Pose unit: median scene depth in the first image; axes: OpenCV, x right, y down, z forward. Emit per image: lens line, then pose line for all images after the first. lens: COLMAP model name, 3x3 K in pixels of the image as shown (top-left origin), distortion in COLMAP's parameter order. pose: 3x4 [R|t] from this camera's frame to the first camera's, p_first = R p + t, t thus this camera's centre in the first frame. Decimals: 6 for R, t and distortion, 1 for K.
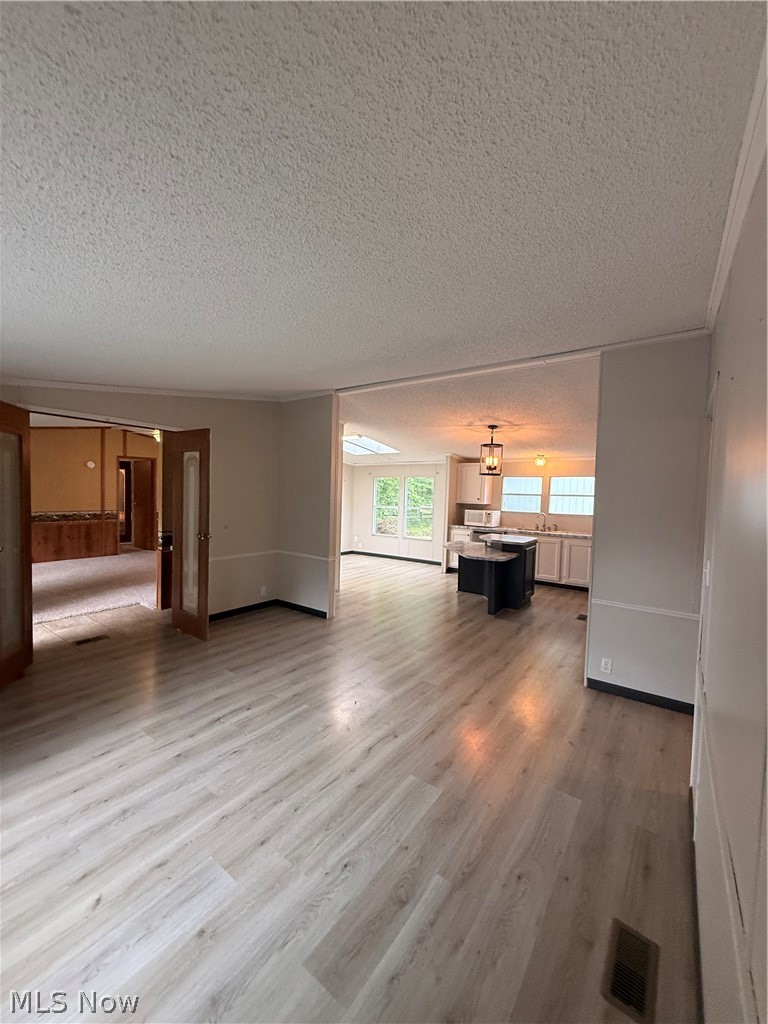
lens RADIAL K [[415.3, 0, 396.7], [0, 415.3, 510.7], [0, 0, 1]] dist [-0.000991, -0.000174]
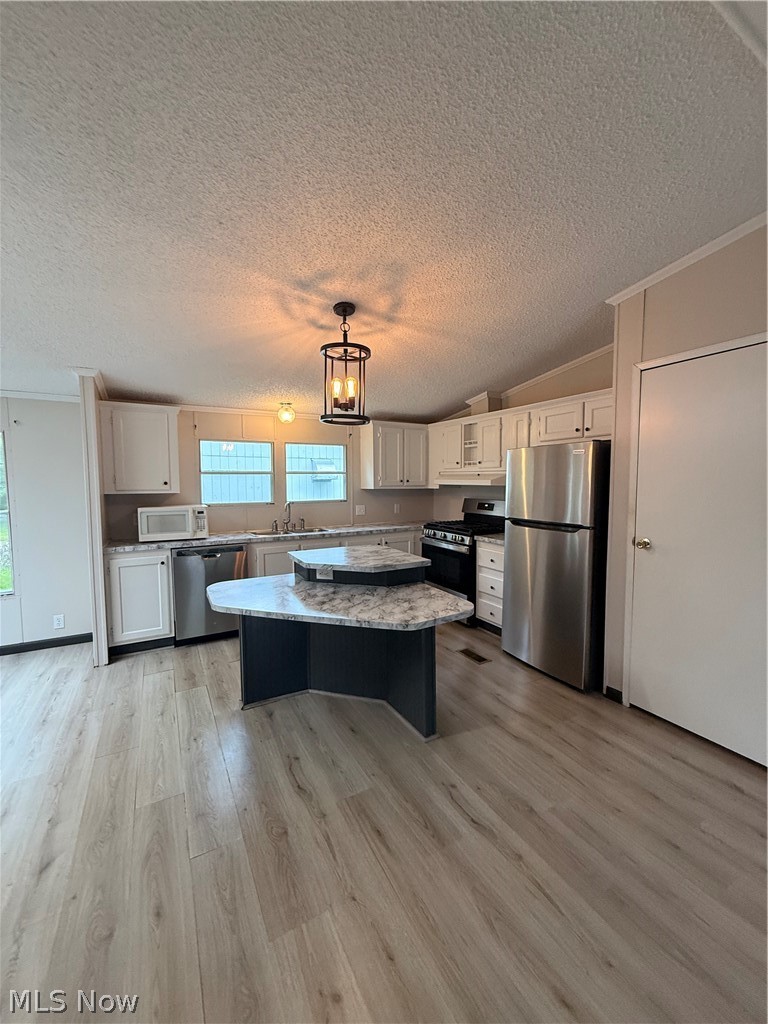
lens RADIAL K [[415.3, 0, 396.7], [0, 415.3, 510.7], [0, 0, 1]] dist [-0.000991, -0.000174]
pose [[0.454401, -0.091228, 0.886113, -0.103011], [0.063407, 0.995531, 0.069978, -0.012796], [-0.888538, 0.024387, 0.458155, 0.544326]]
